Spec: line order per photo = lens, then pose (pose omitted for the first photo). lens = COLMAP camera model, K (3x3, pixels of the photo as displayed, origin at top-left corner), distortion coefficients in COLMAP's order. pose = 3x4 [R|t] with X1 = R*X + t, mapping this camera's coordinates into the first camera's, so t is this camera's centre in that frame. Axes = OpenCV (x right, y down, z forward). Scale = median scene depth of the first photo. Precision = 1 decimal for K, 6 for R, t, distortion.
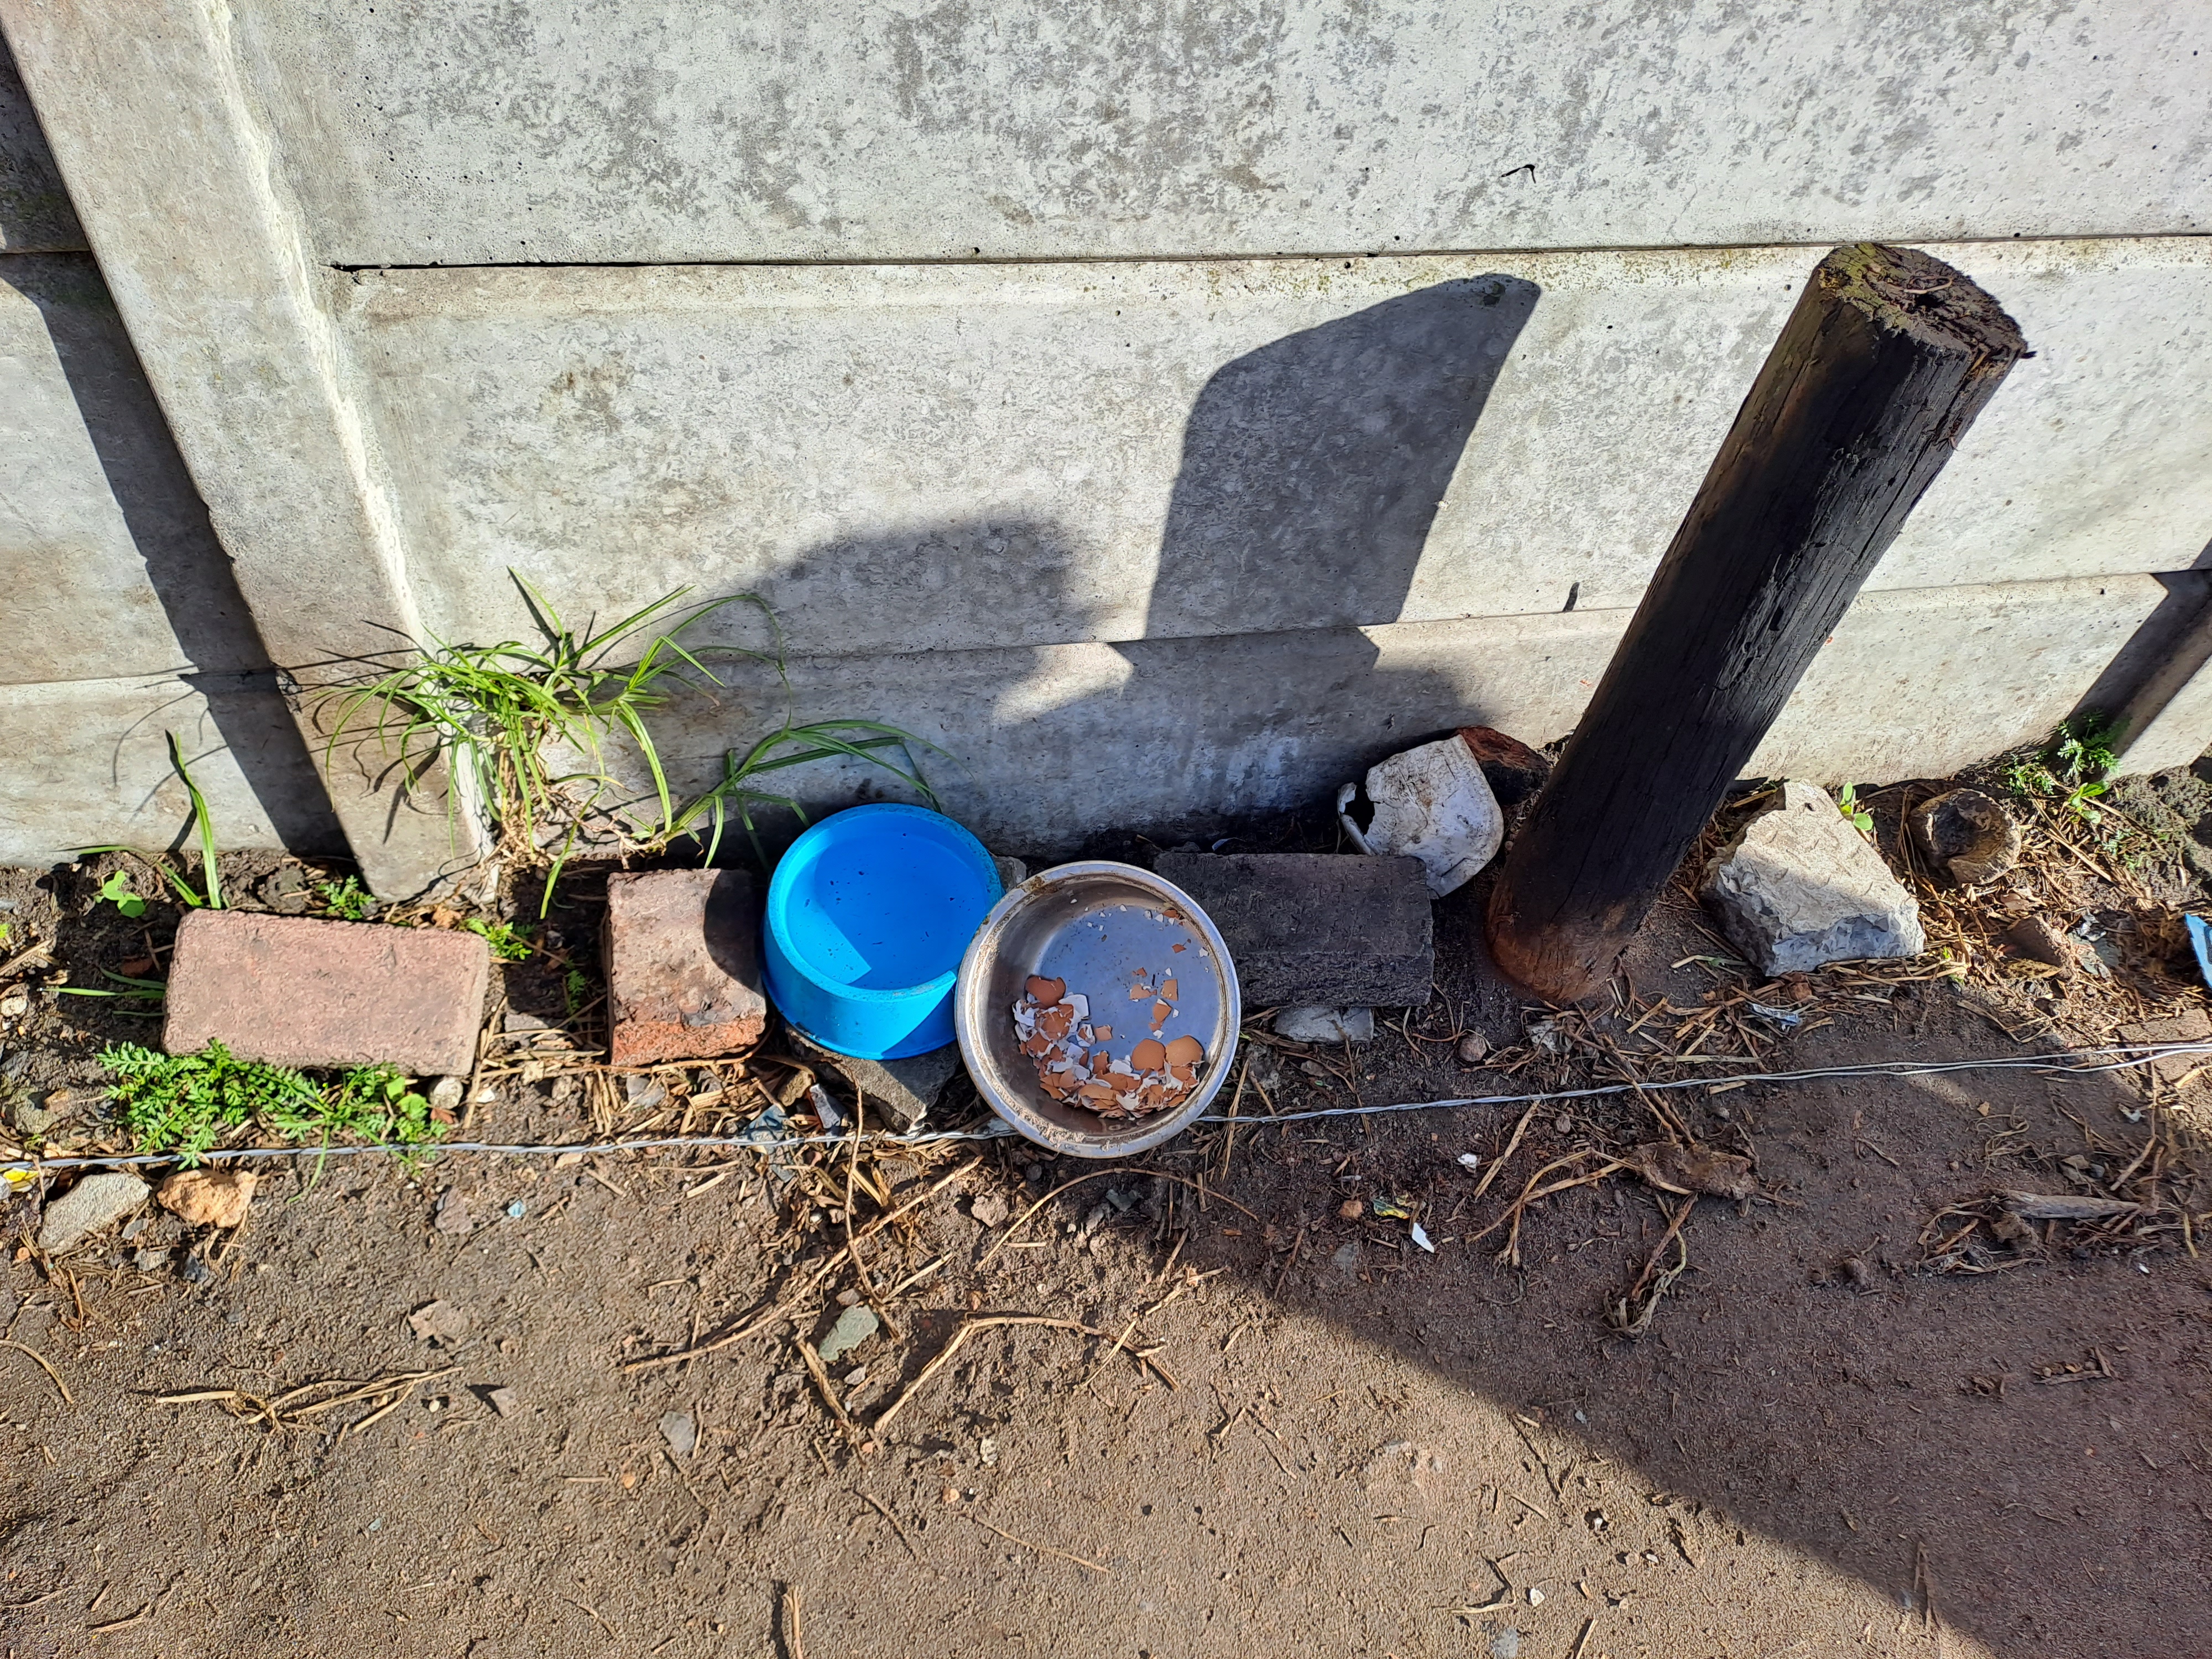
lens RADIAL K [[1638.2, 0, 1103.3], [0, 1638.2, 837.6], [0, 0, 1]] dist [0.067284, -0.066927]
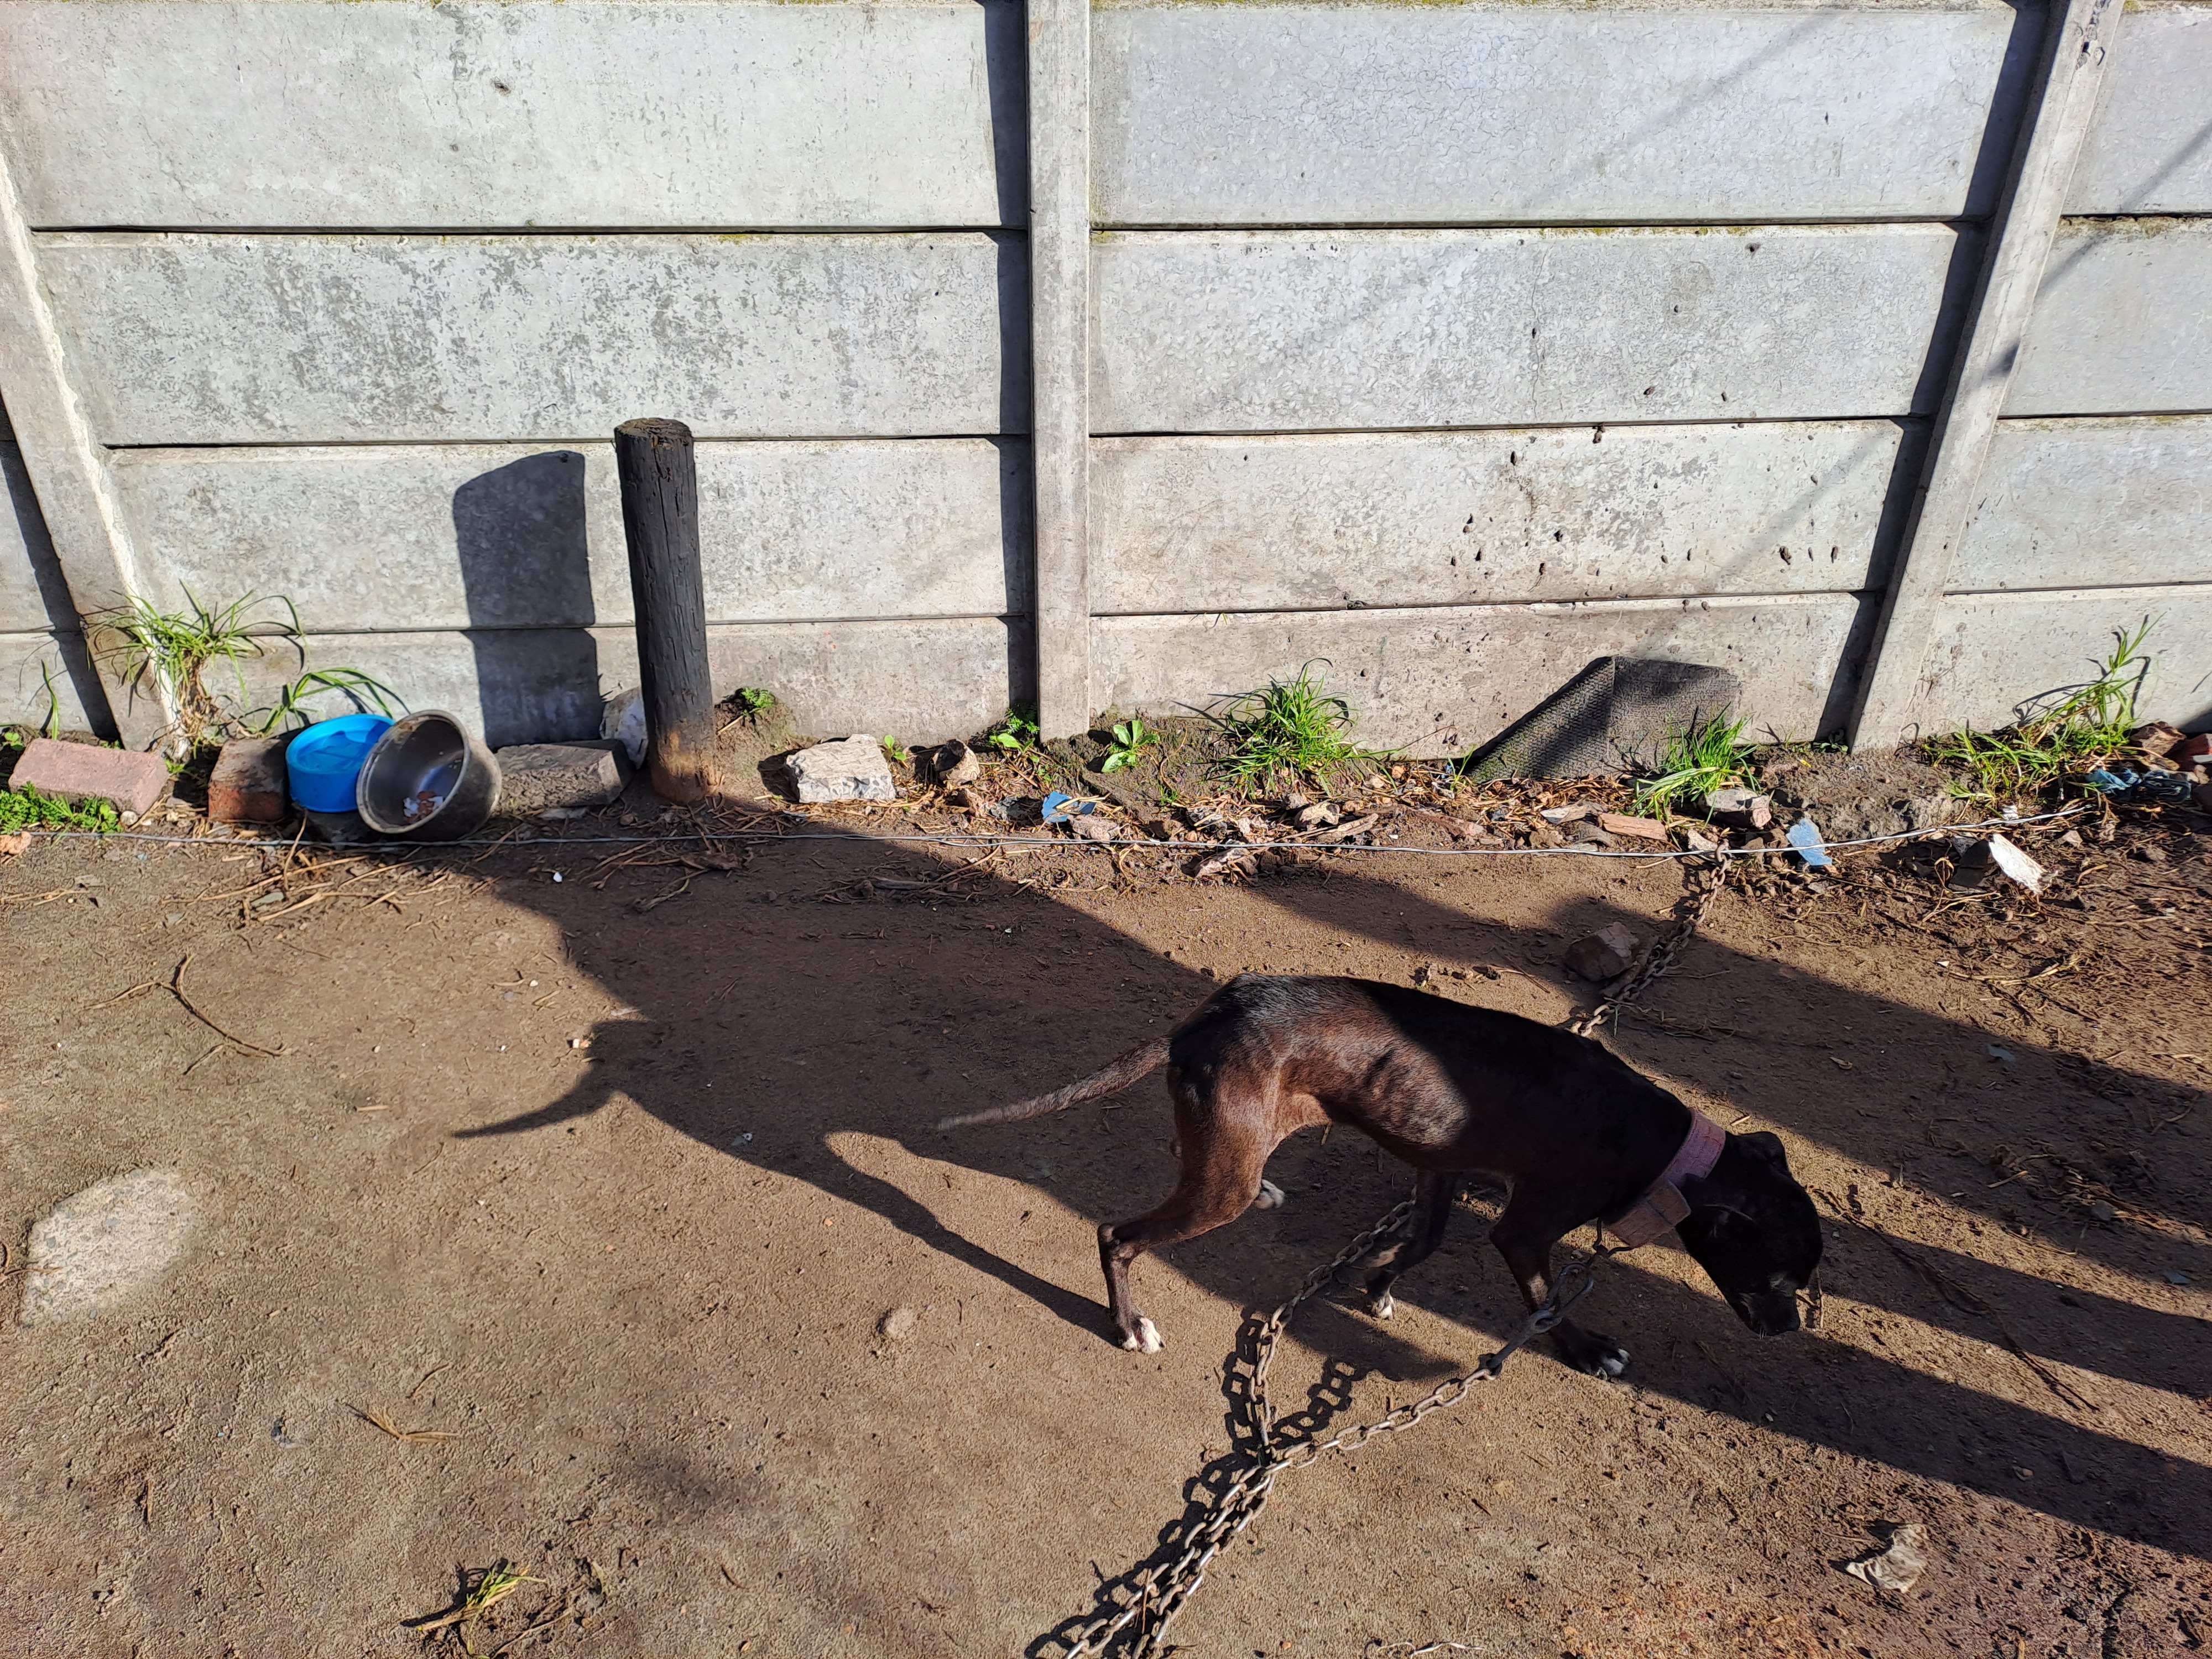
lens RADIAL K [[1638.2, 0, 1122.3], [0, 1638.2, 845.5], [0, 0, 1]] dist [0.067284, -0.066927]
pose [[0.994225, -0.027278, -0.103787, 1.424696], [-0.009752, 0.940184, -0.340527, 1.154959], [0.106868, 0.339573, 0.934489, -1.138419]]
